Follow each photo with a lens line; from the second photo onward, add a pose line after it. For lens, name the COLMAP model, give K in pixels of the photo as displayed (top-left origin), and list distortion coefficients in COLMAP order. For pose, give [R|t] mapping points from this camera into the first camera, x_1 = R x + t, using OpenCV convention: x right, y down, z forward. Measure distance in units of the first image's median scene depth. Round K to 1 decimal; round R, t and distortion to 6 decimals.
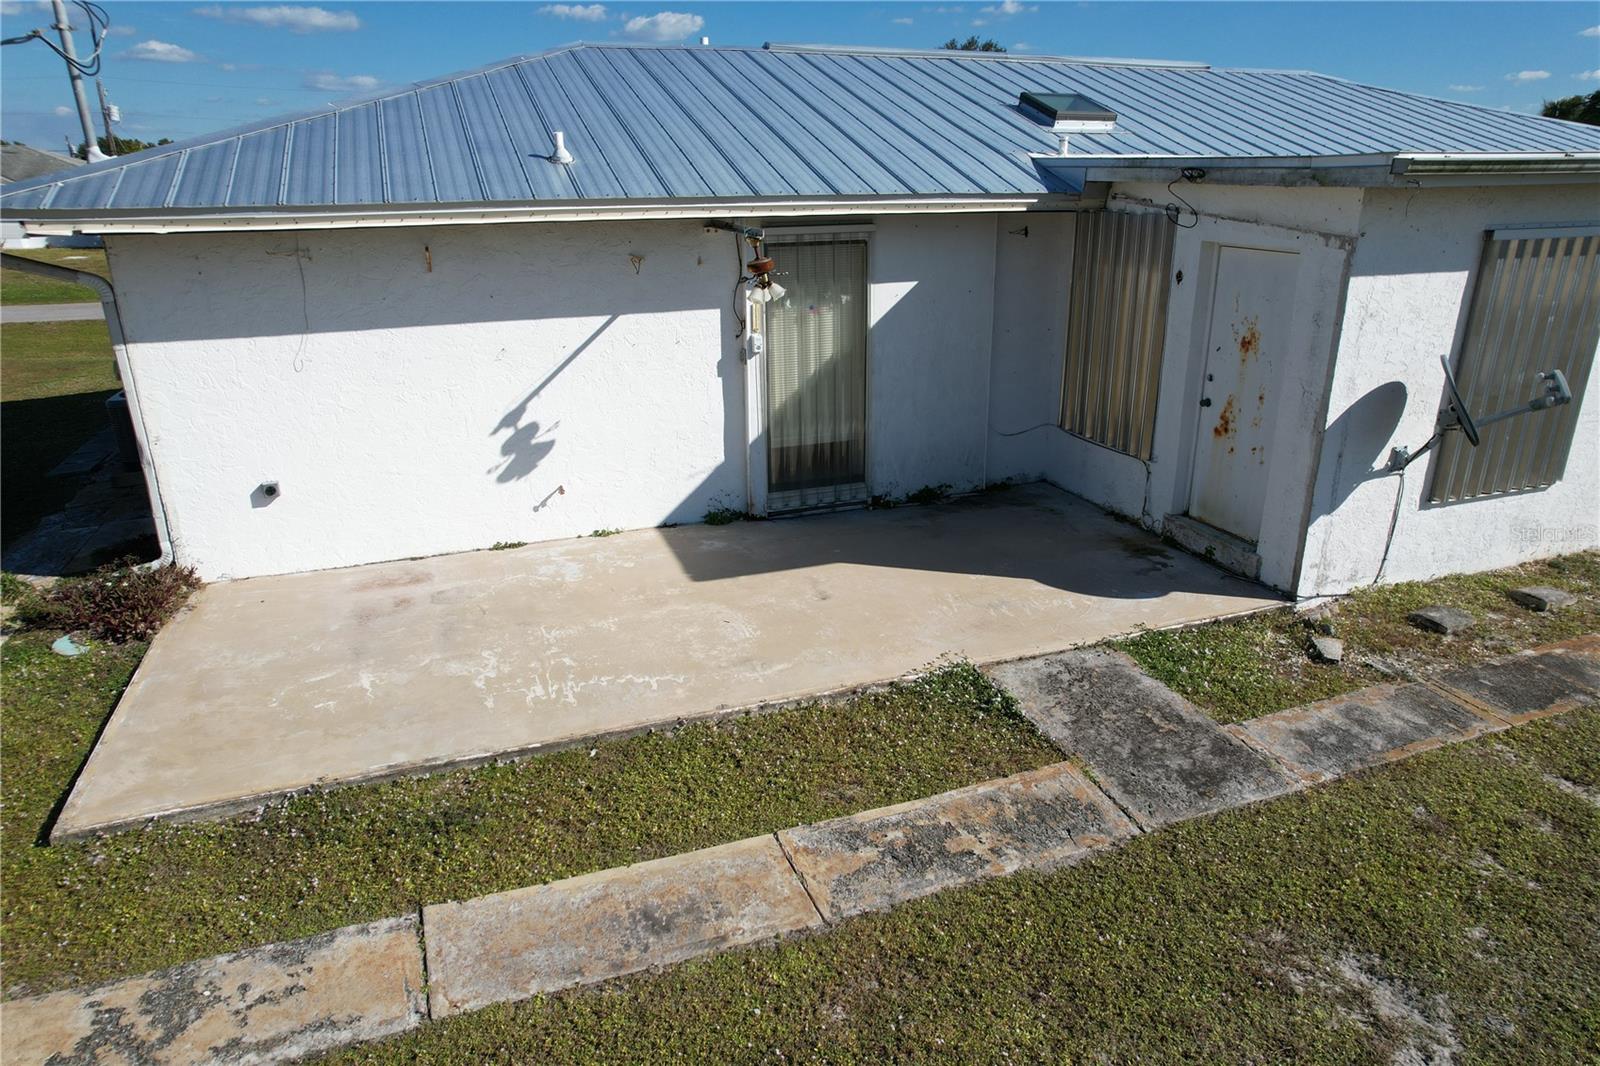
lens RADIAL K [[1021.1, 0, 803.9], [0, 1021.1, 544.9], [0, 0, 1]] dist [-0.076973, 0.070029]
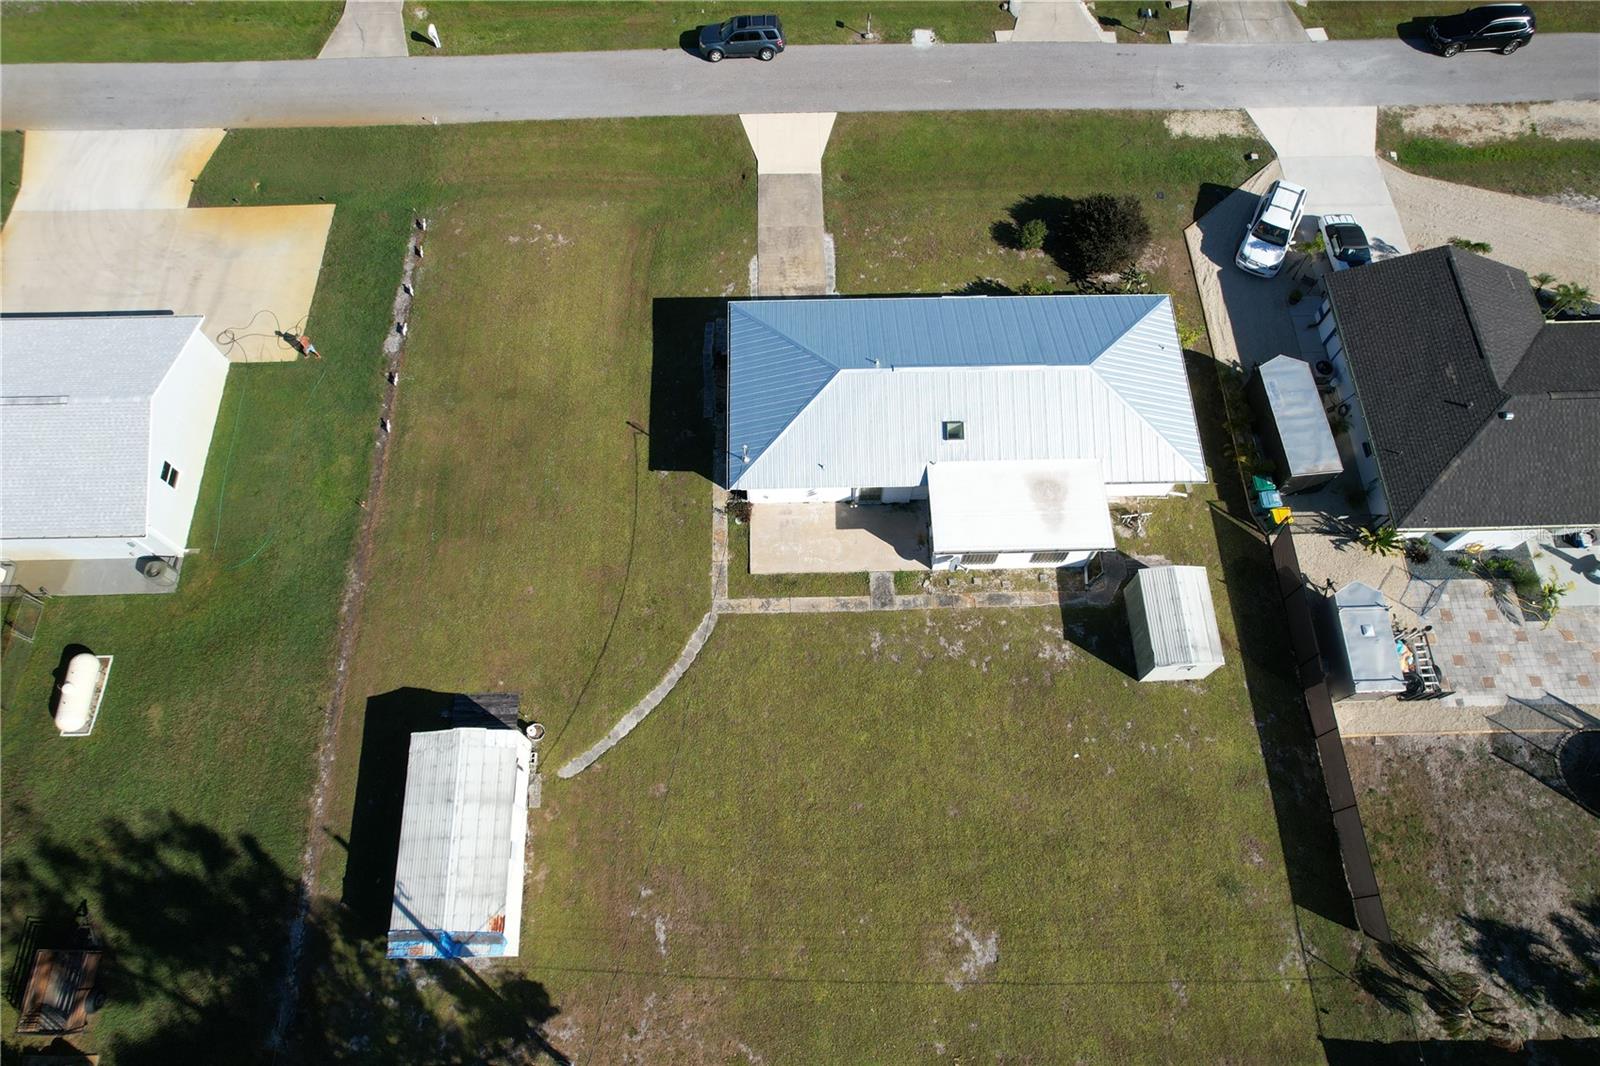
lens RADIAL K [[1022.4, 0, 802.4], [0, 1022.4, 549.3], [0, 0, 1]] dist [-0.079163, 0.070360]
pose [[0.944348, 0.302582, -0.129037, 0.509822], [-0.119132, 0.680237, 0.723247, -4.226362], [0.306617, -0.667624, 0.678428, -3.171792]]
